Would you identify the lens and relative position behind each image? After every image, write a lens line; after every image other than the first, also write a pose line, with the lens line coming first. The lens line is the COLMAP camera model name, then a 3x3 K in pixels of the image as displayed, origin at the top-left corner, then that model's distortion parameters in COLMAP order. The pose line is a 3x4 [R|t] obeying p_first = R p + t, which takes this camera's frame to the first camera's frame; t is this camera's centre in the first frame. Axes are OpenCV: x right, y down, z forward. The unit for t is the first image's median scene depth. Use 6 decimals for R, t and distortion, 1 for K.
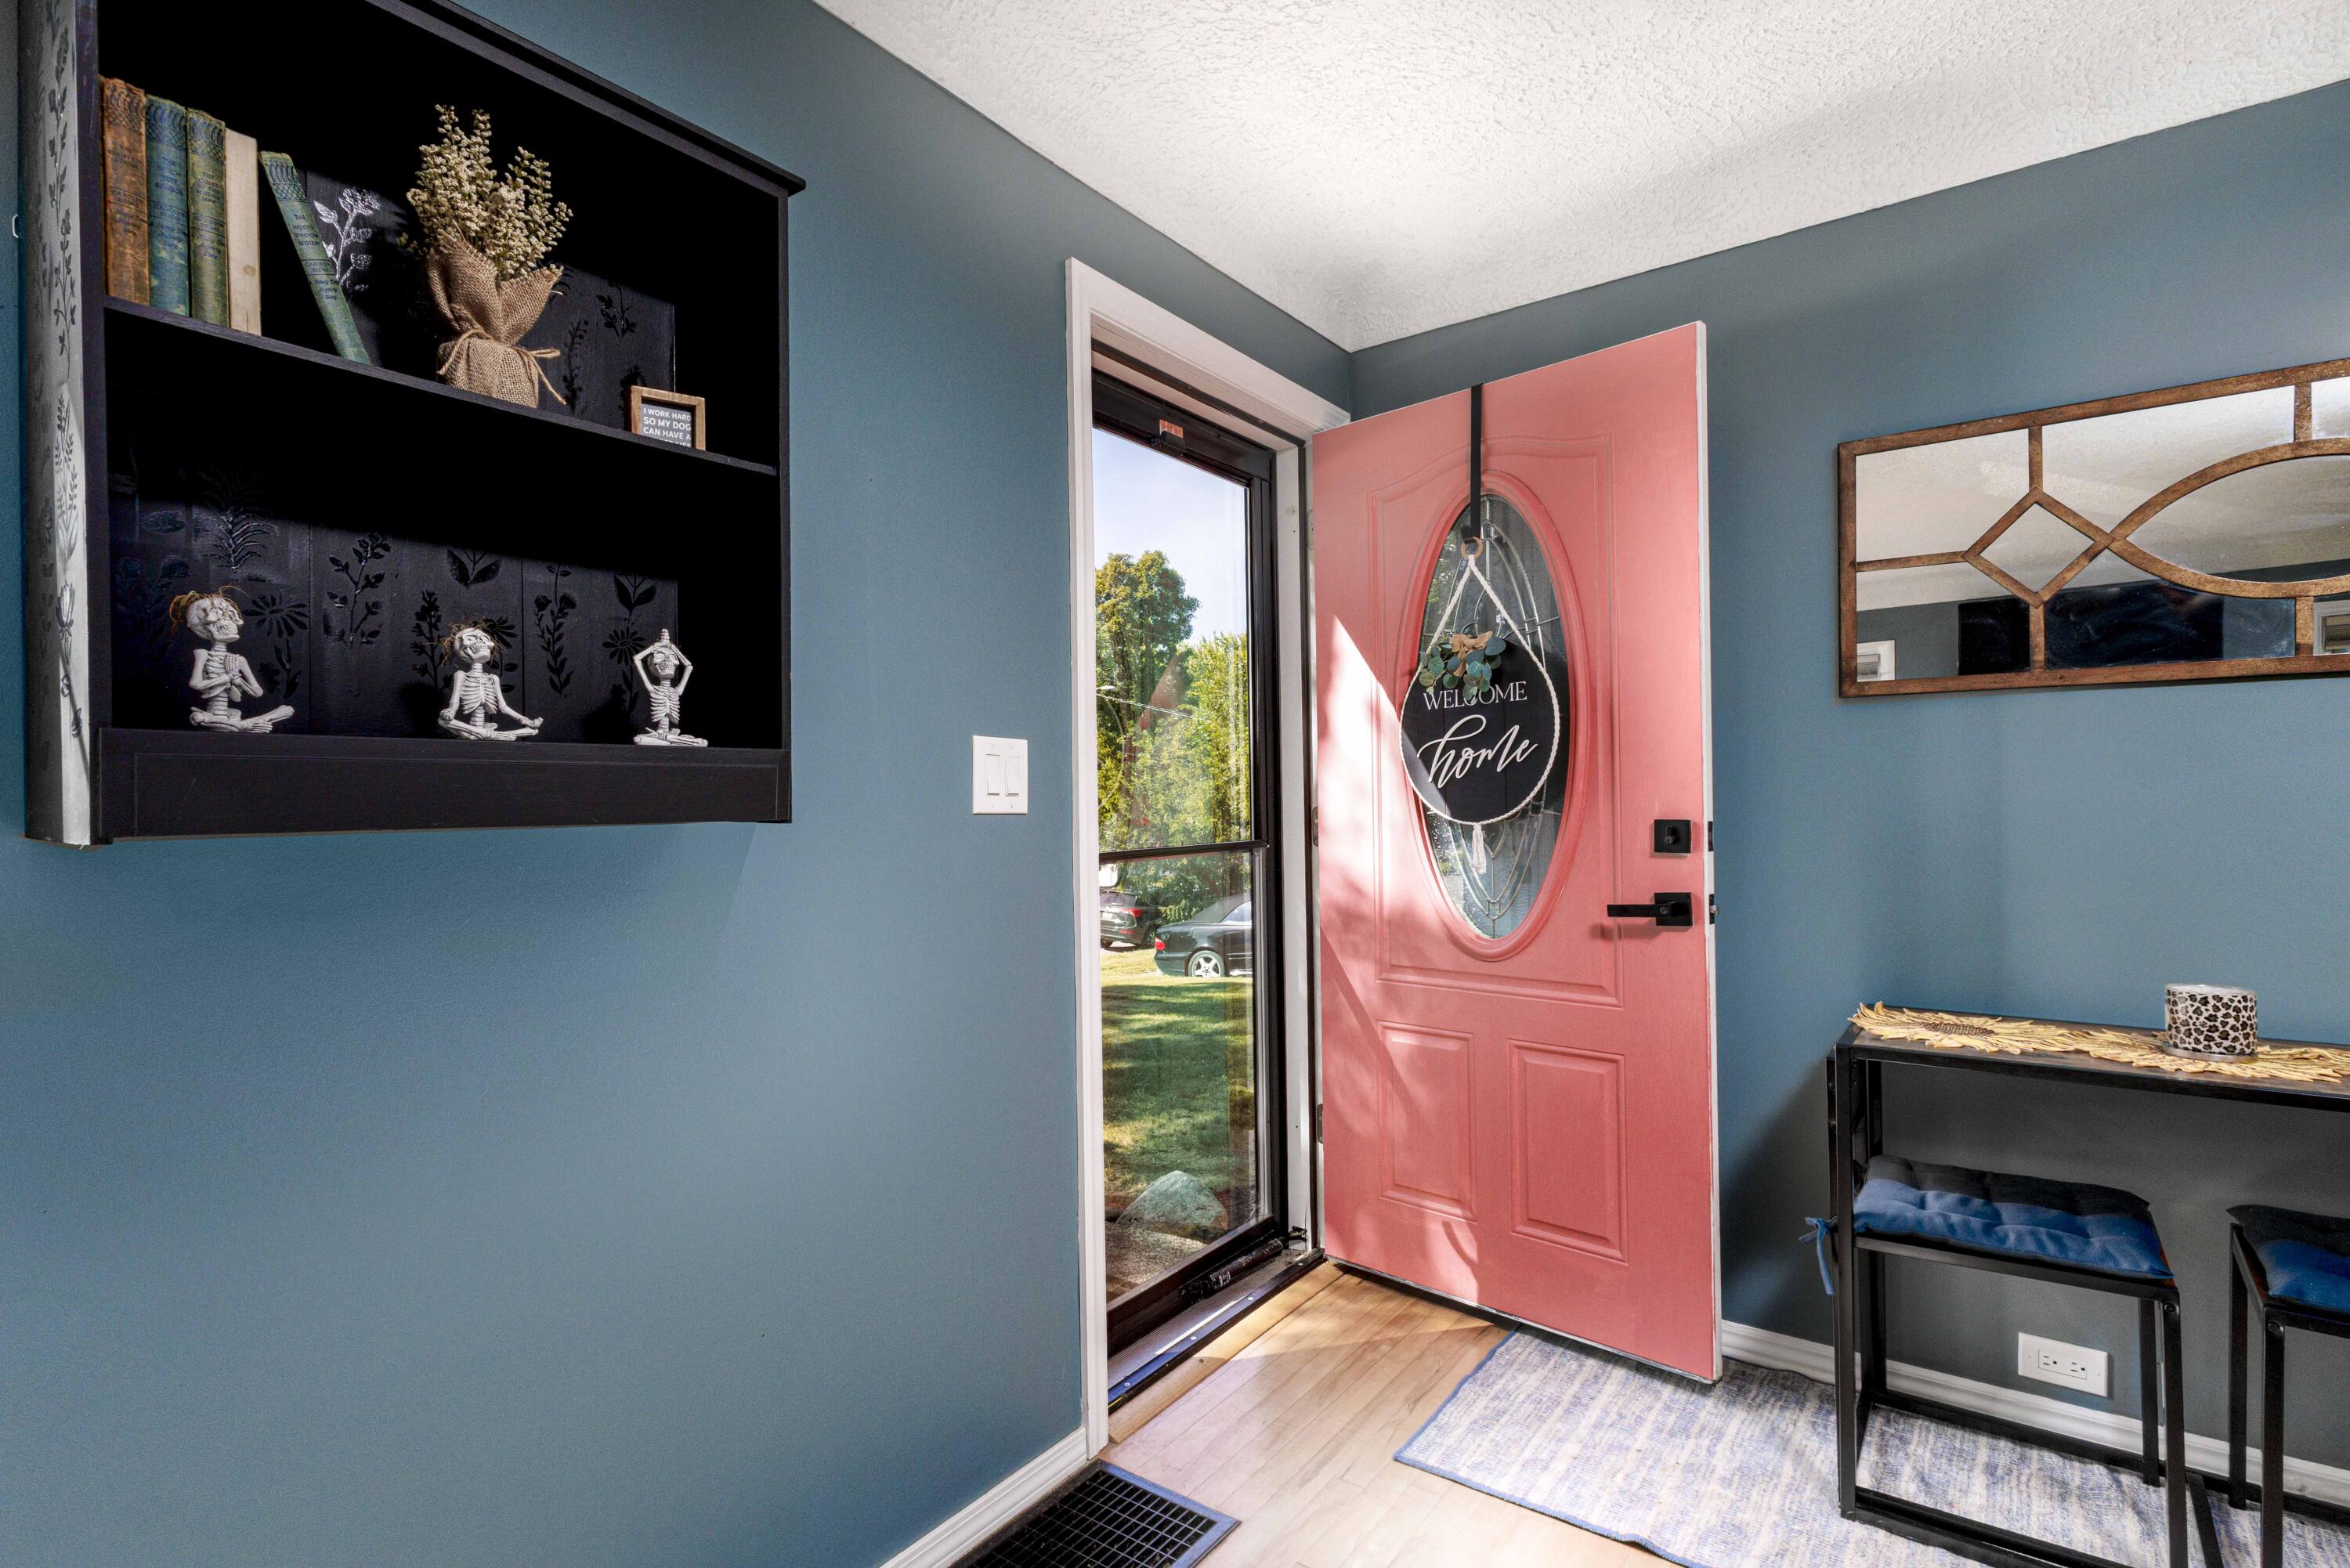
lens RADIAL K [[1119.7, 0, 1175.2], [0, 1119.7, 807.6], [0, 0, 1]] dist [0.001065, 0.000236]
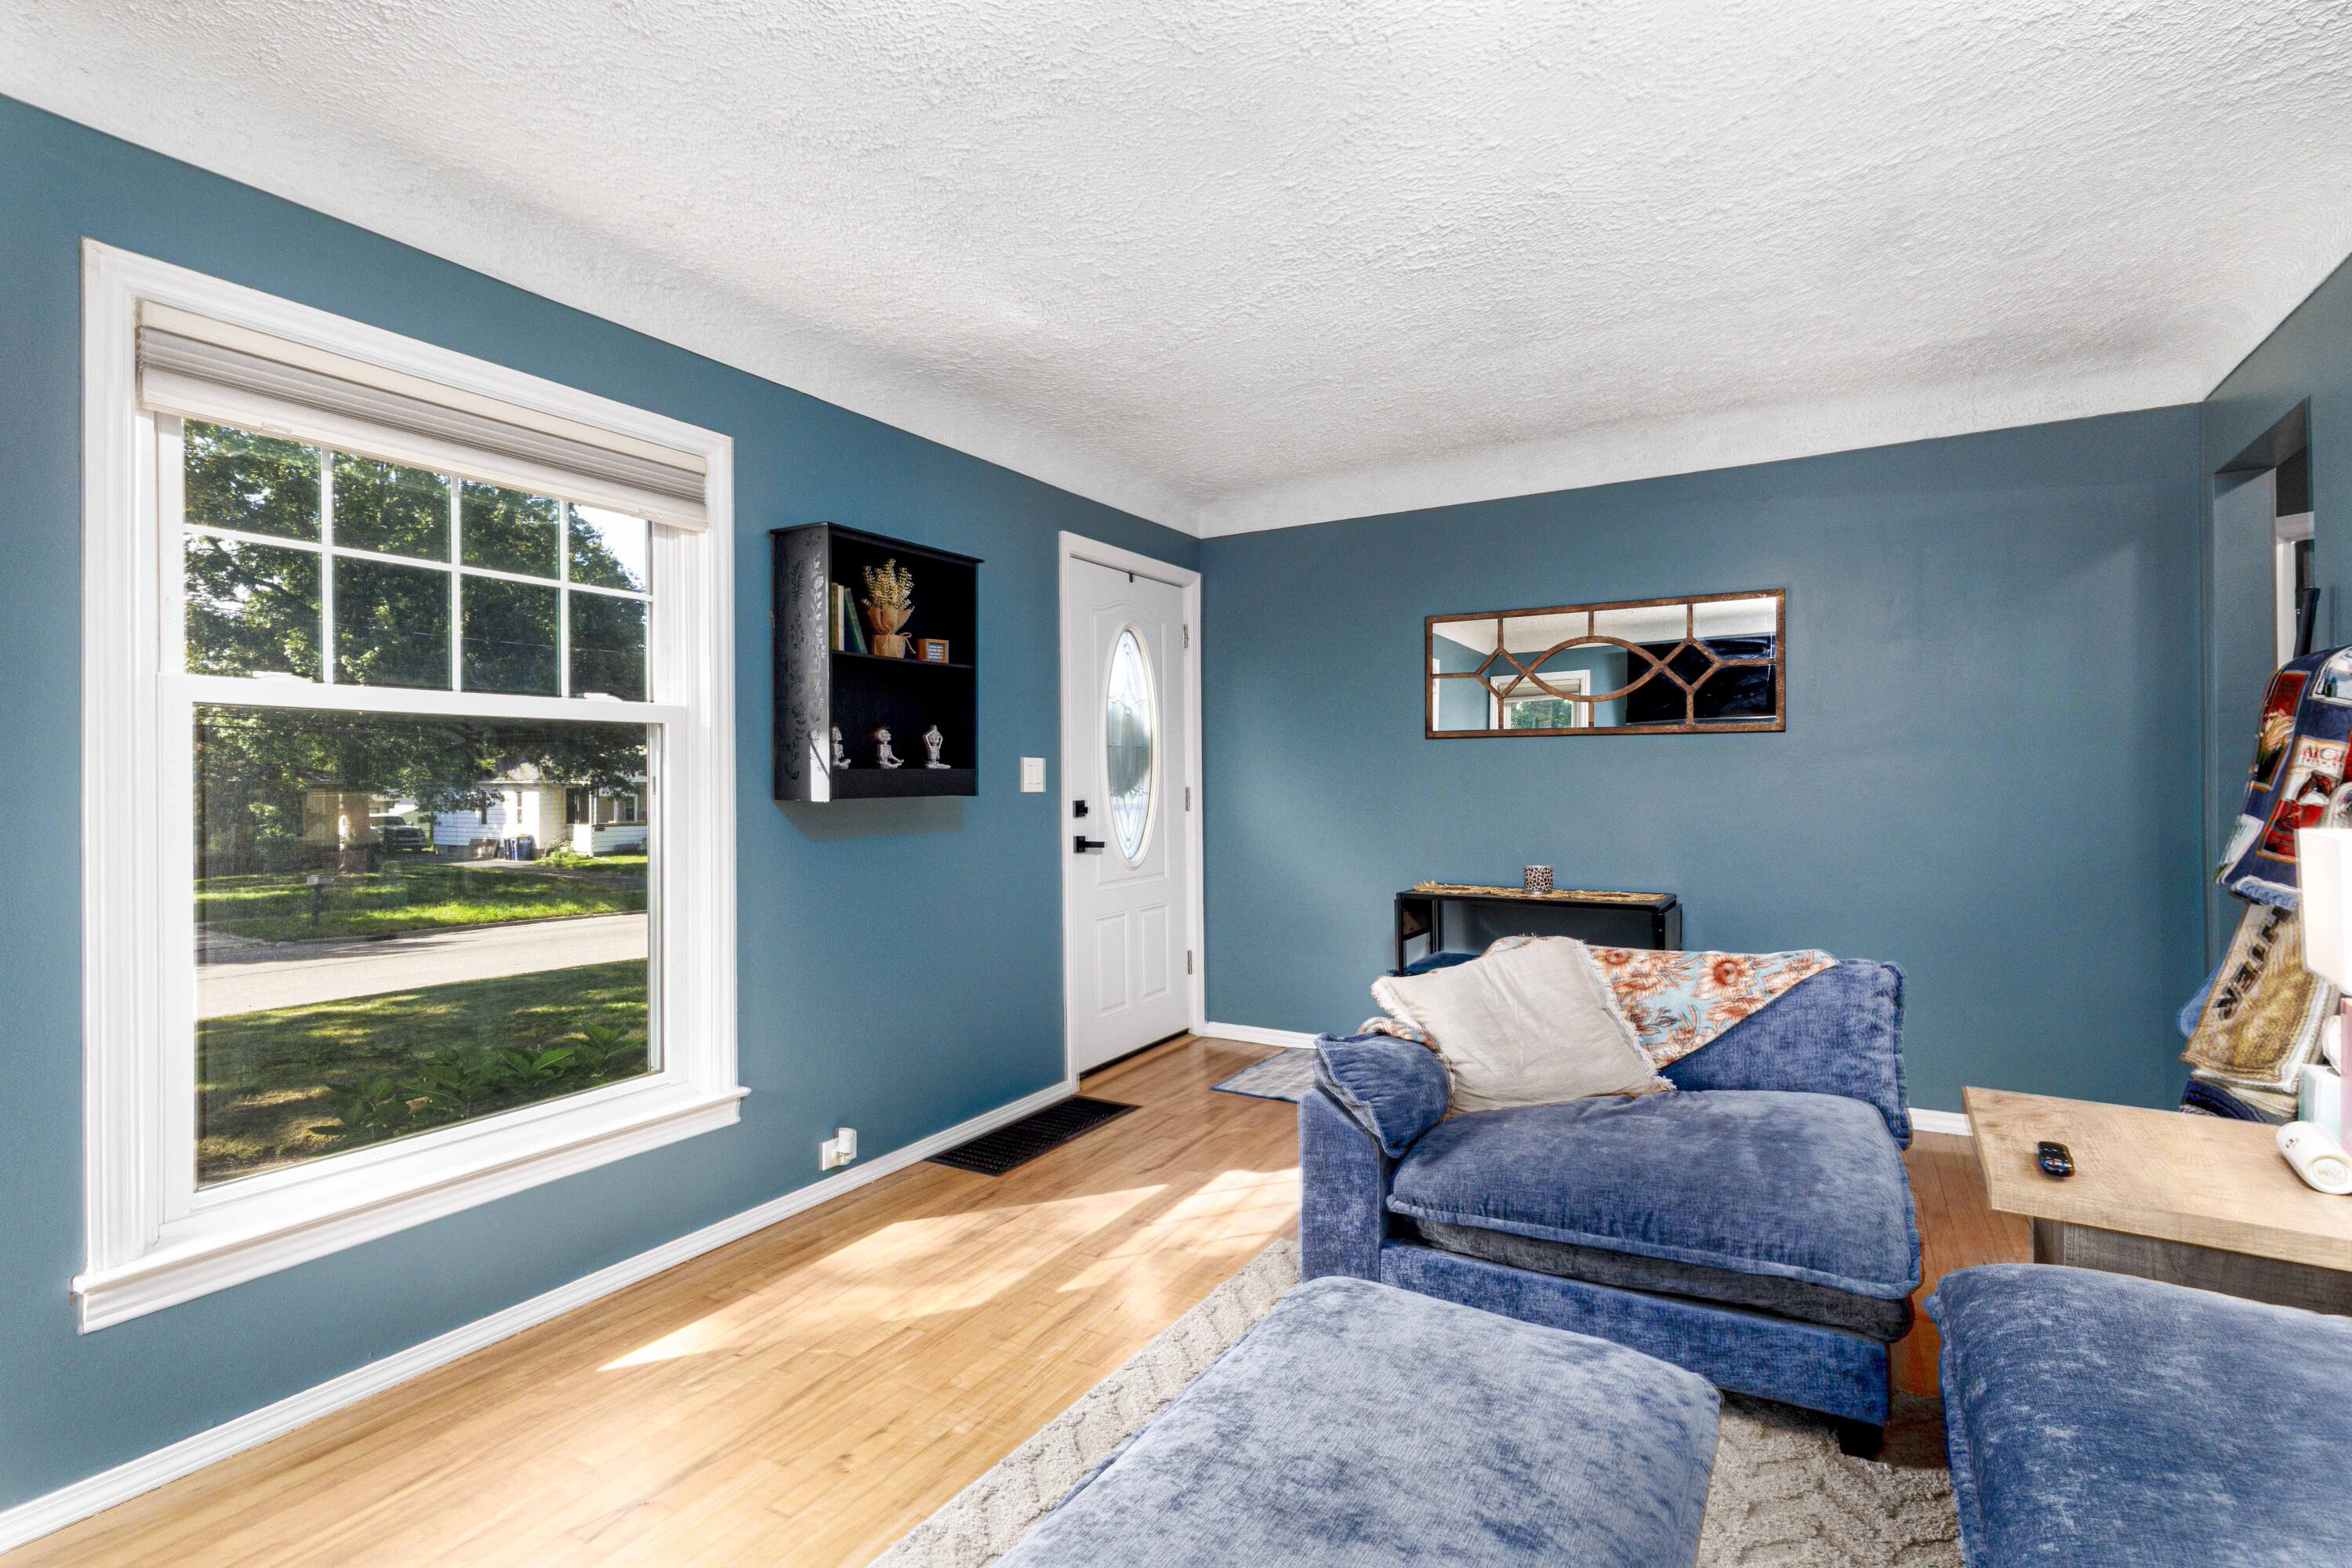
lens RADIAL K [[1120.7, 0, 1176.2], [0, 1120.7, 807.6], [0, 0, 1]] dist [0.001065, 0.000236]
pose [[0.995720, 0.000492, 0.092416, -0.115296], [-0.002402, 0.999786, 0.020558, -0.015618], [-0.092386, -0.020692, 0.995508, -1.786801]]
